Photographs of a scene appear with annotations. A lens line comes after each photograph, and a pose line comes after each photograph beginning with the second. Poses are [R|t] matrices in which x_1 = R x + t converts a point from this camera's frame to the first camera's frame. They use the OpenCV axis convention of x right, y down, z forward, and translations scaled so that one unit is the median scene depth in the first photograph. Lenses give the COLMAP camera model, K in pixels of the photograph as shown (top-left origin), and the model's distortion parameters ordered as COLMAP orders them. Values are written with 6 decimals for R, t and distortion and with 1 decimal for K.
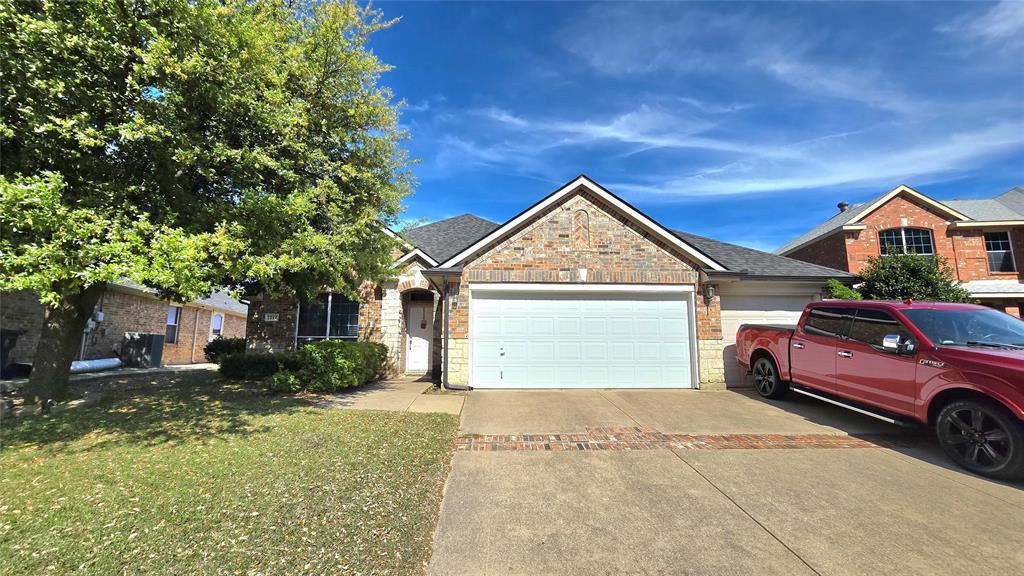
lens RADIAL K [[420.8, 0, 512.9], [0, 420.8, 294.1], [0, 0, 1]] dist [-0.010656, 0.004055]
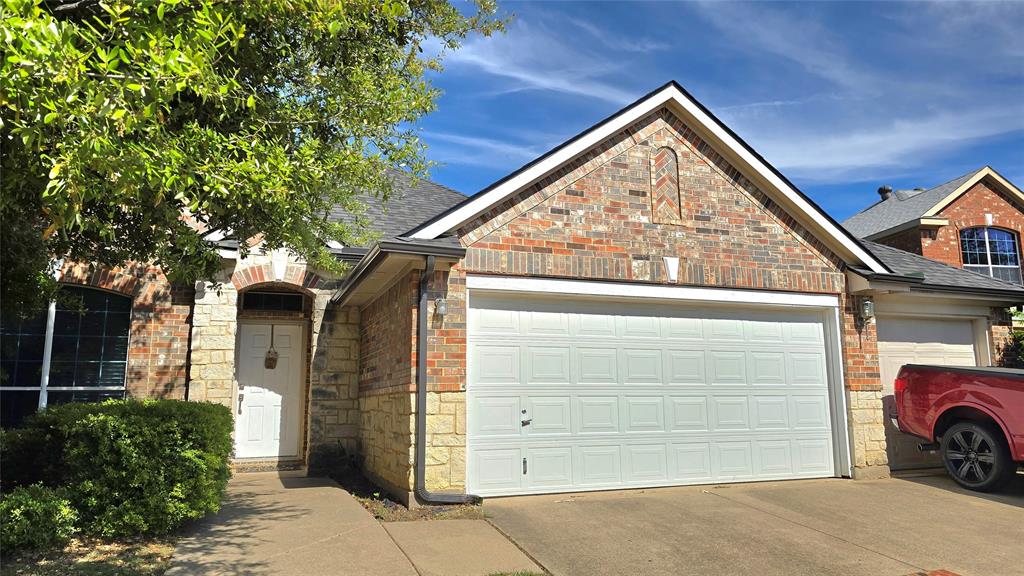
lens RADIAL K [[687.8, 0, 531.8], [0, 687.8, 290.6], [0, 0, 1]] dist [0.064441, -0.066552]
pose [[0.946057, 0.039462, 0.321587, -0.282705], [-0.030766, 0.999012, -0.032080, 0.015077], [-0.322535, 0.020455, 0.946336, 0.237666]]
